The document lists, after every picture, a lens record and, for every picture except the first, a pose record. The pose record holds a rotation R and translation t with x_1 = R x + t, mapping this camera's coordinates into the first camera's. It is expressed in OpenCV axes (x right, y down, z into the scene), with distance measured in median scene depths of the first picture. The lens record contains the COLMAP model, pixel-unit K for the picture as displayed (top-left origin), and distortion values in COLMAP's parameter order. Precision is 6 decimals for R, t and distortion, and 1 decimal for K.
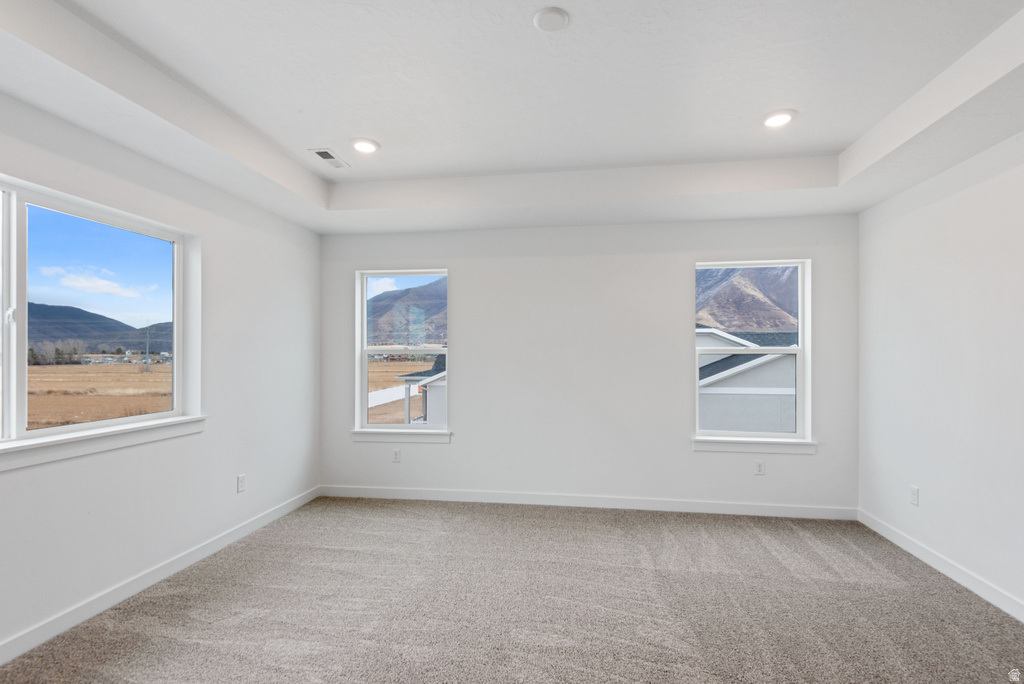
lens RADIAL K [[470.5, 0, 516.8], [0, 470.5, 357.4], [0, 0, 1]] dist [0.013331, -0.006000]
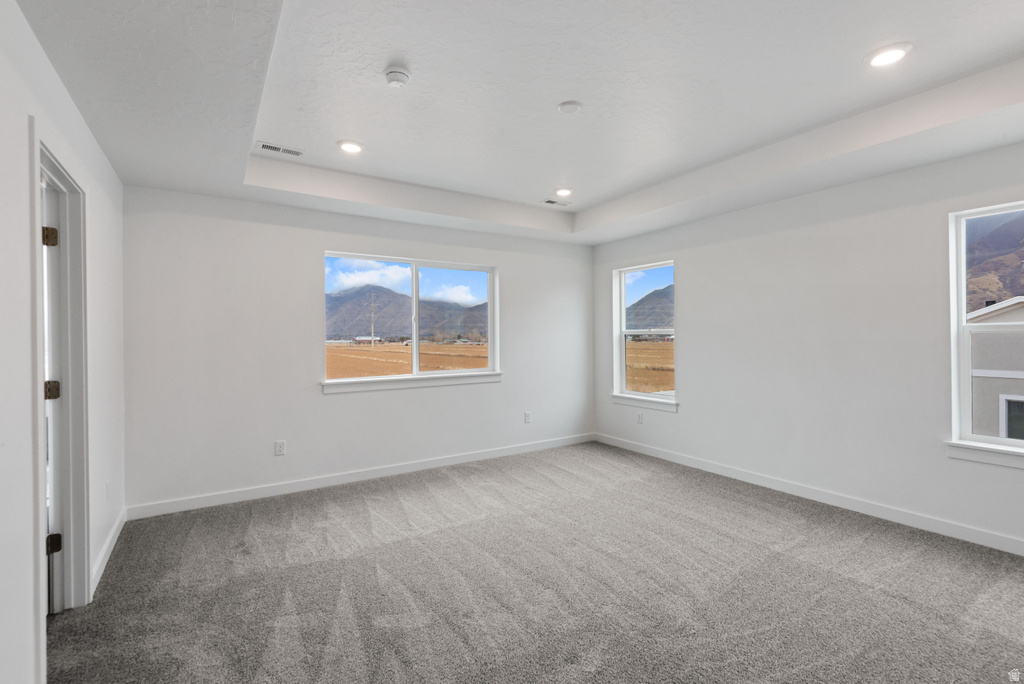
lens RADIAL K [[470.5, 0, 521.9], [0, 470.5, 333.3], [0, 0, 1]] dist [0.013331, -0.006000]
pose [[0.653554, -0.011361, -0.756795, 0.645621], [0.000765, 0.999897, -0.014349, 0.010015], [0.756879, 0.008799, 0.653495, -0.041536]]
